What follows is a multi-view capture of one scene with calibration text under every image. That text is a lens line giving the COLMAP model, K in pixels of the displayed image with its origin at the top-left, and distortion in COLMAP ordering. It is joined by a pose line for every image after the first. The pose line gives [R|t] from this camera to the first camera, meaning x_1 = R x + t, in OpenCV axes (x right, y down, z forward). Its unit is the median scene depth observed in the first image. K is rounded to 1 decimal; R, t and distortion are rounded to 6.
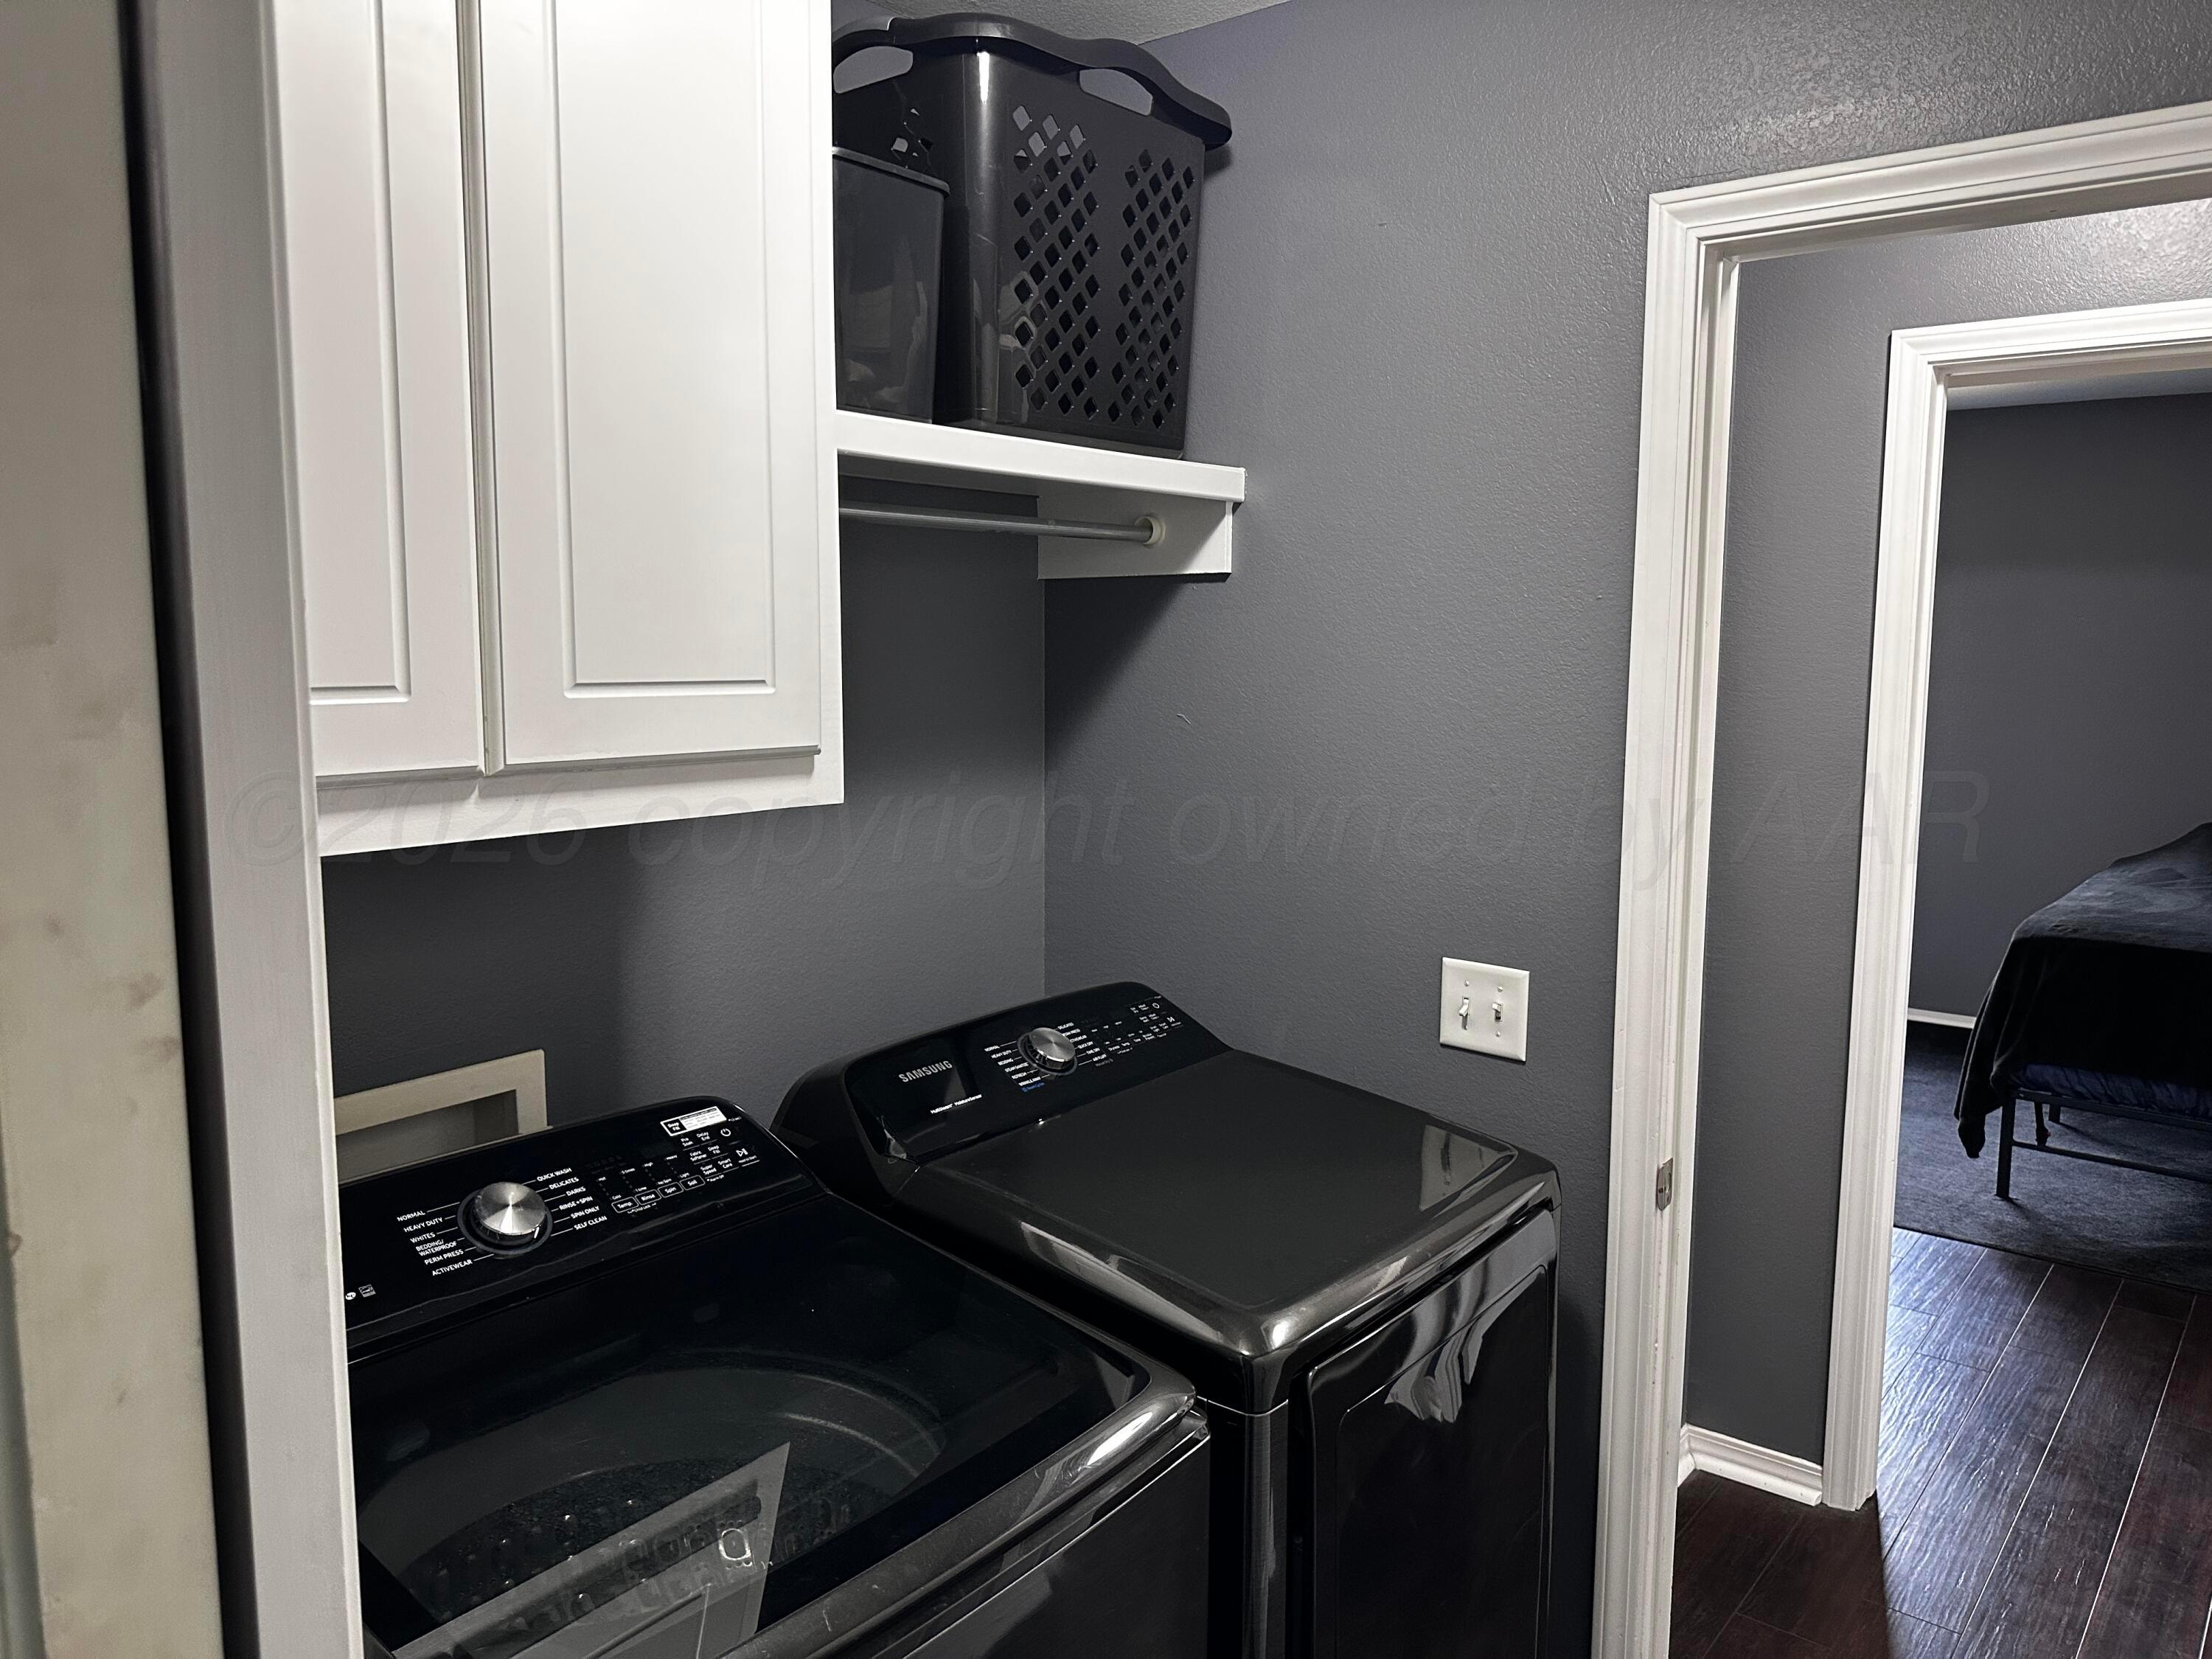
lens RADIAL K [[1561.6, 0, 1112.5], [0, 1561.6, 823.8], [0, 0, 1]] dist [0.035287, -0.043255]
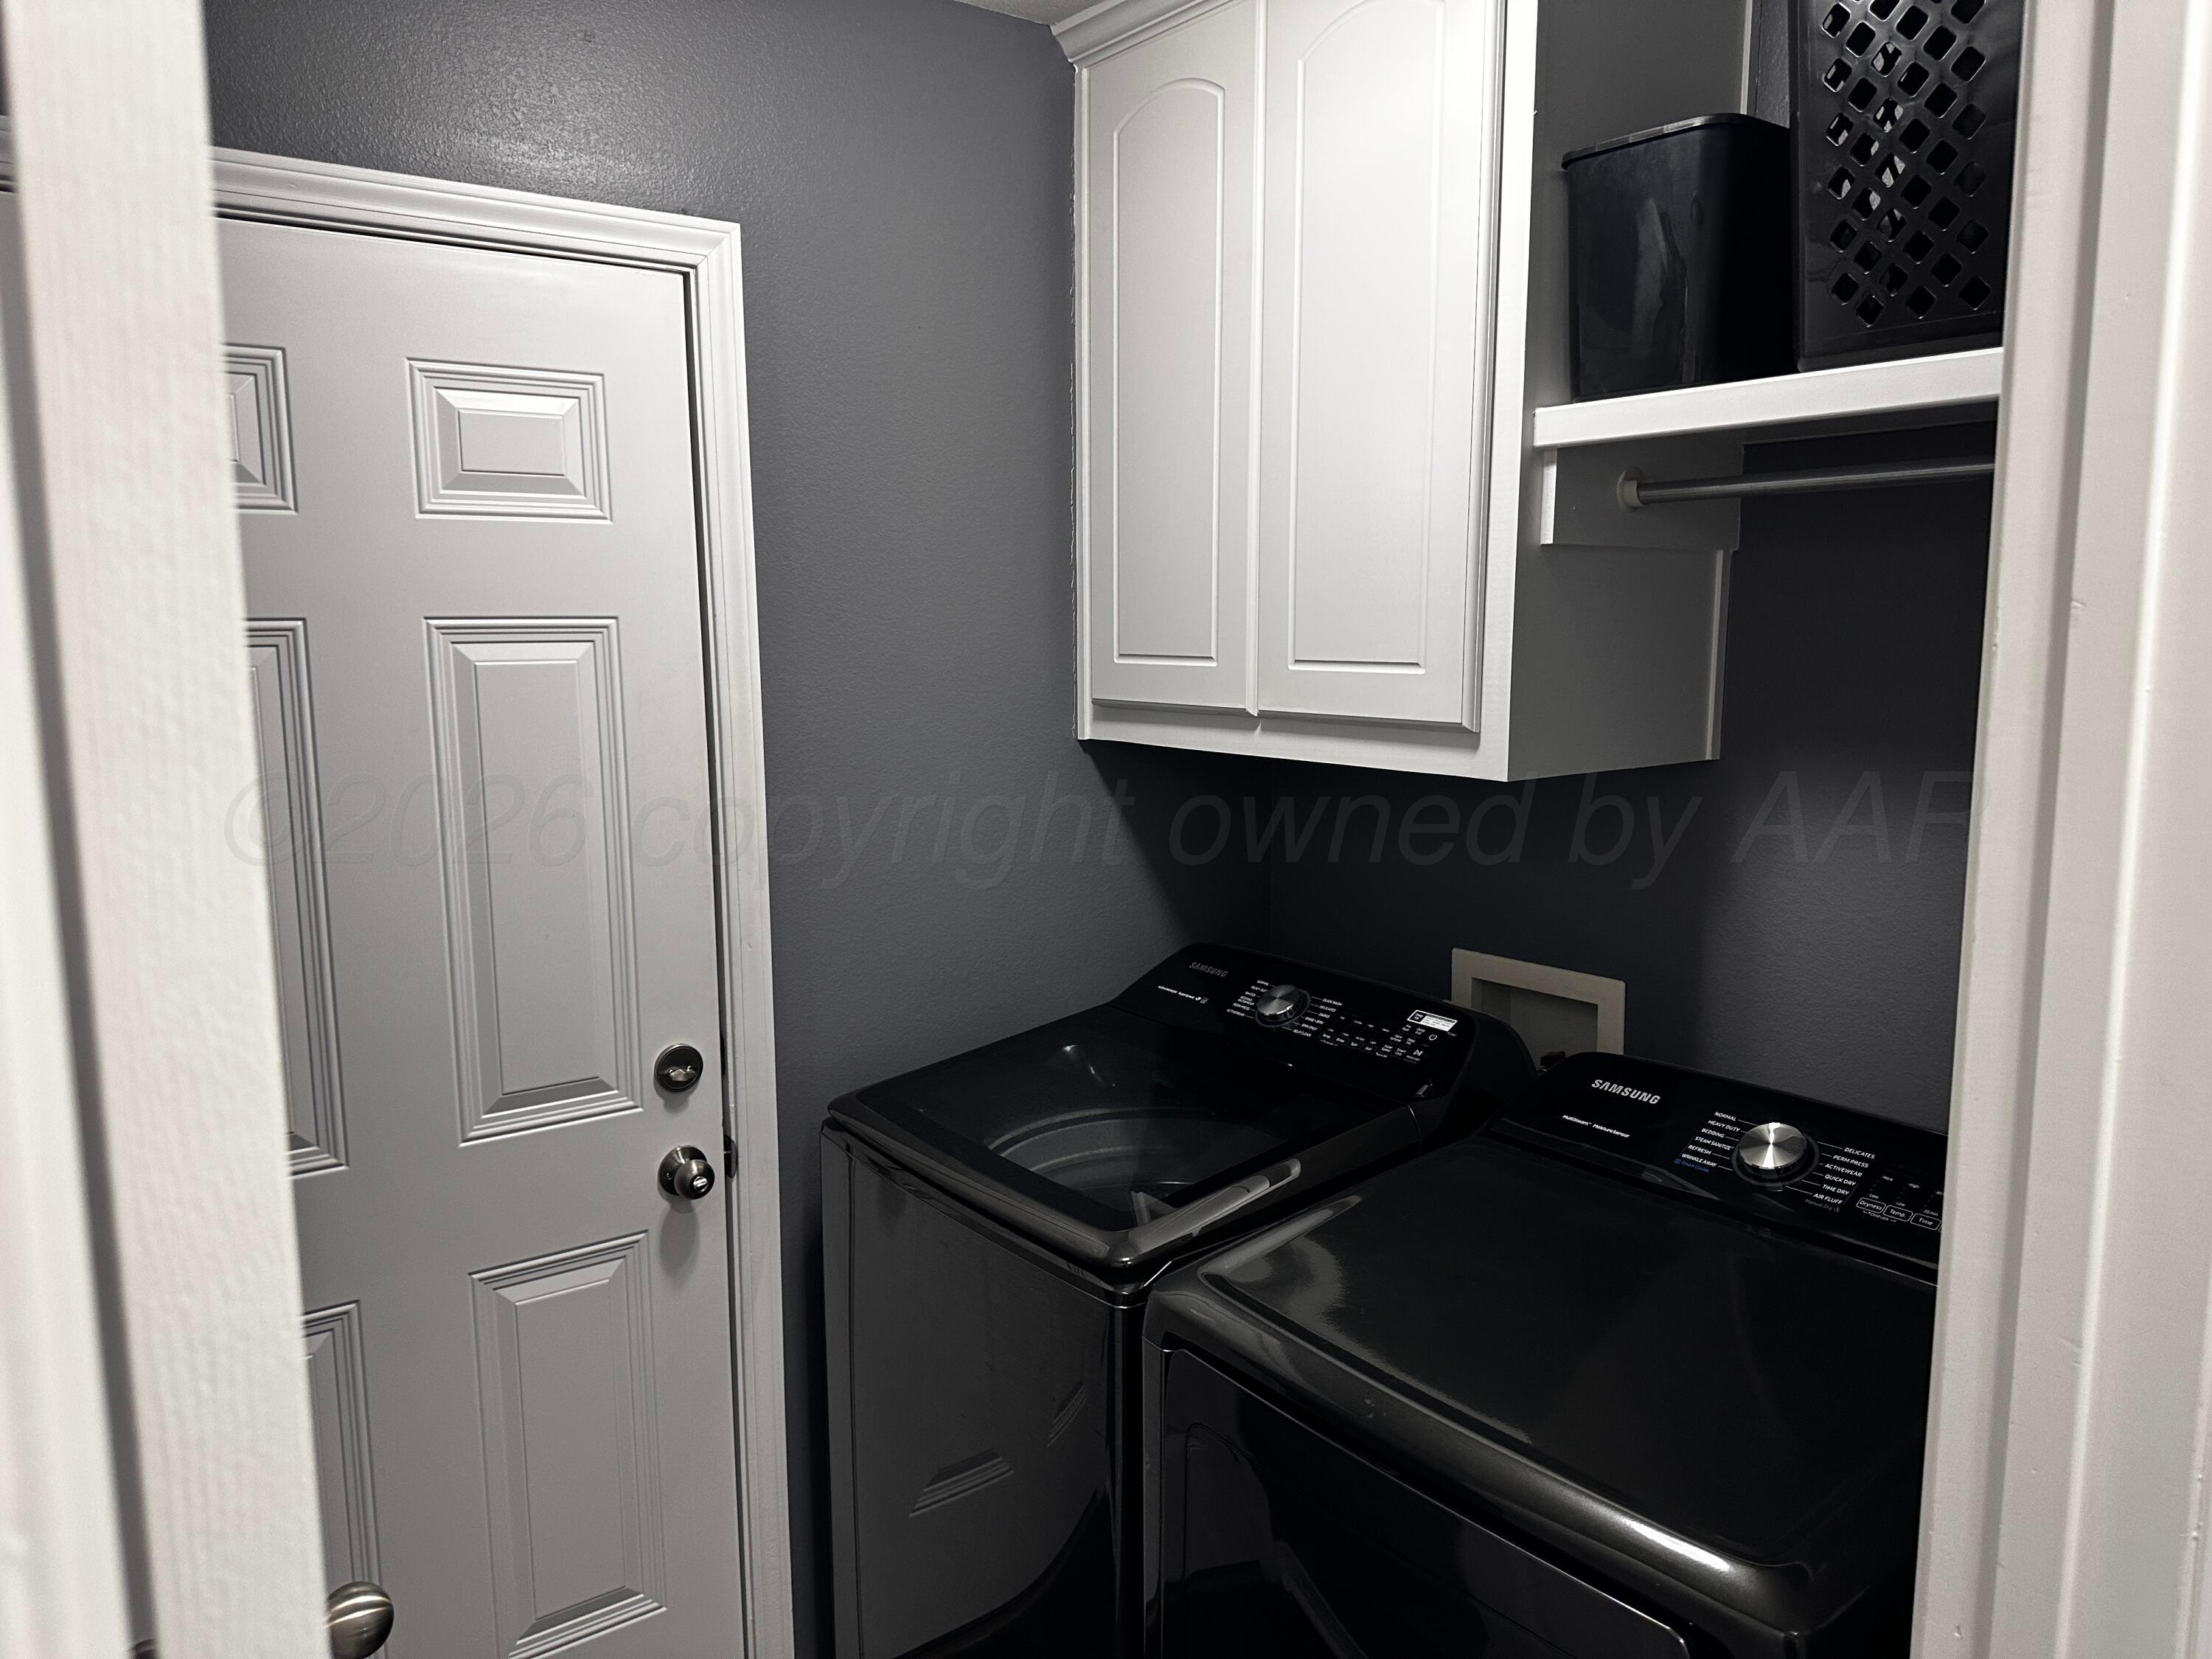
lens RADIAL K [[1561.6, 0, 1108.4], [0, 1561.6, 831.7], [0, 0, 1]] dist [0.035287, -0.043255]
pose [[-0.286985, 0.123162, -0.949985, 0.976190], [-0.107724, 0.981261, 0.159760, -0.127629], [0.951859, 0.148185, -0.268340, 1.086999]]
